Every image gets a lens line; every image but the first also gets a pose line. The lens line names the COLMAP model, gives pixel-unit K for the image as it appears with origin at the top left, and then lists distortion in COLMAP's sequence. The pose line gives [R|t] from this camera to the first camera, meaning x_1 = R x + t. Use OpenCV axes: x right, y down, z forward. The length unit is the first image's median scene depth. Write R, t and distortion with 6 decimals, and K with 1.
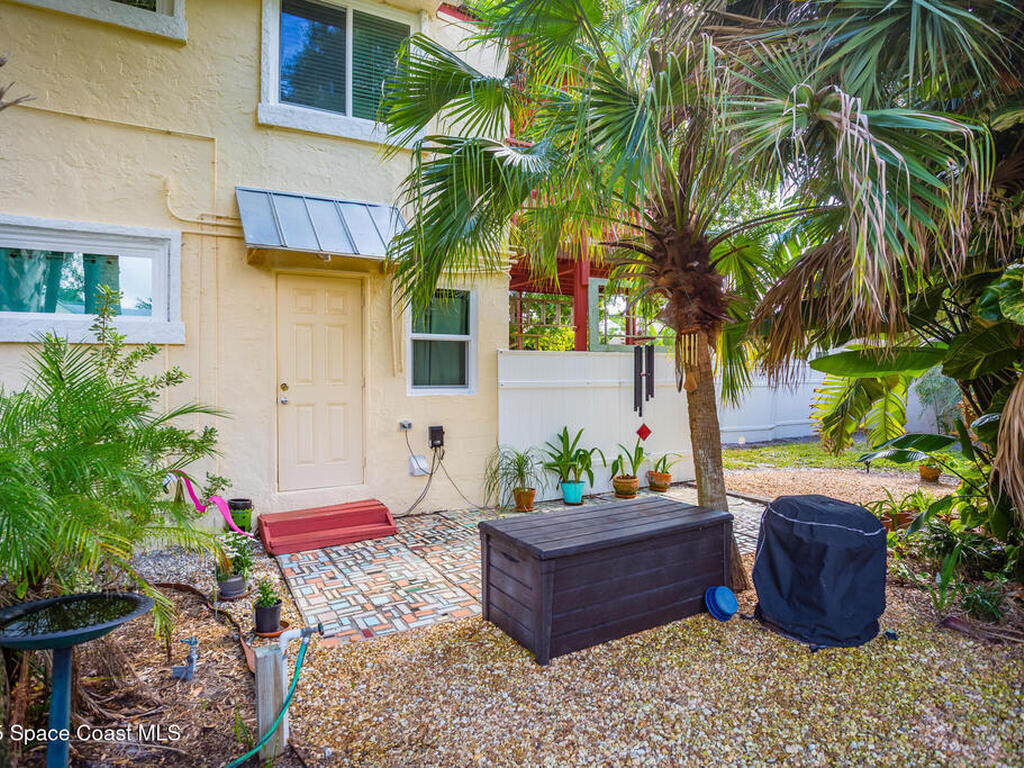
lens RADIAL K [[639.1, 0, 512.5], [0, 639.1, 371.2], [0, 0, 1]] dist [-0.000401, 0.000413]
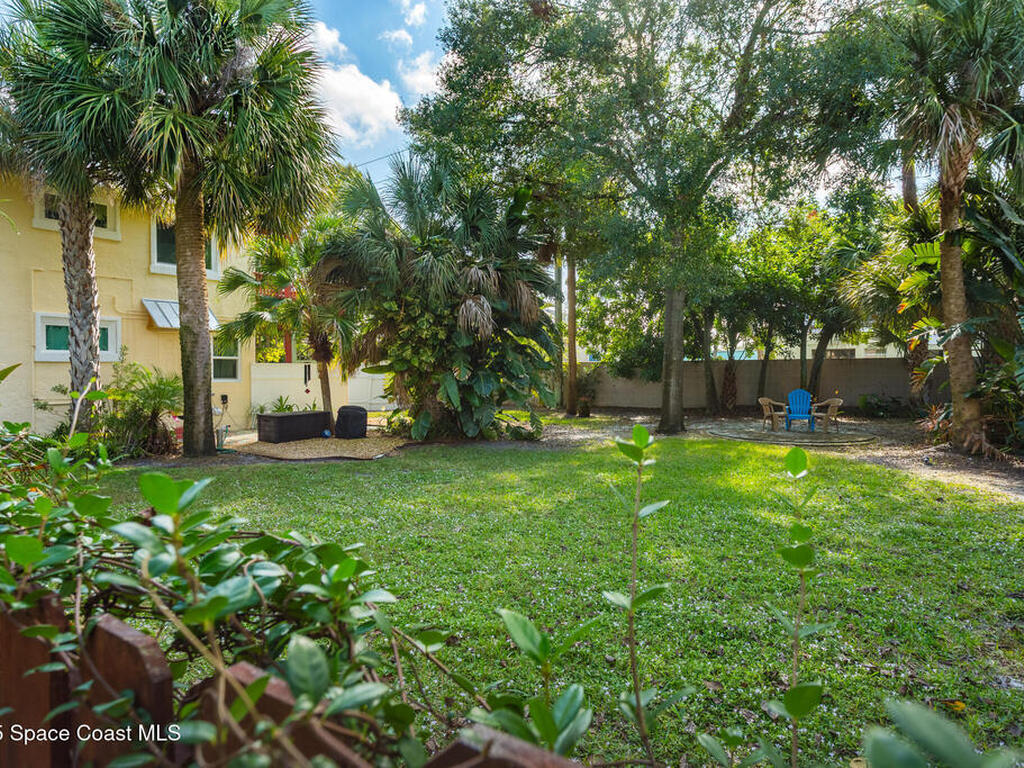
lens RADIAL K [[639.1, 0, 512.5], [0, 639.1, 371.2], [0, 0, 1]] dist [-0.000401, 0.000413]
pose [[0.906521, -0.005202, 0.422128, -0.160421], [0.002404, 0.999971, 0.007161, -0.018295], [-0.422153, -0.005477, 0.906508, -1.741346]]
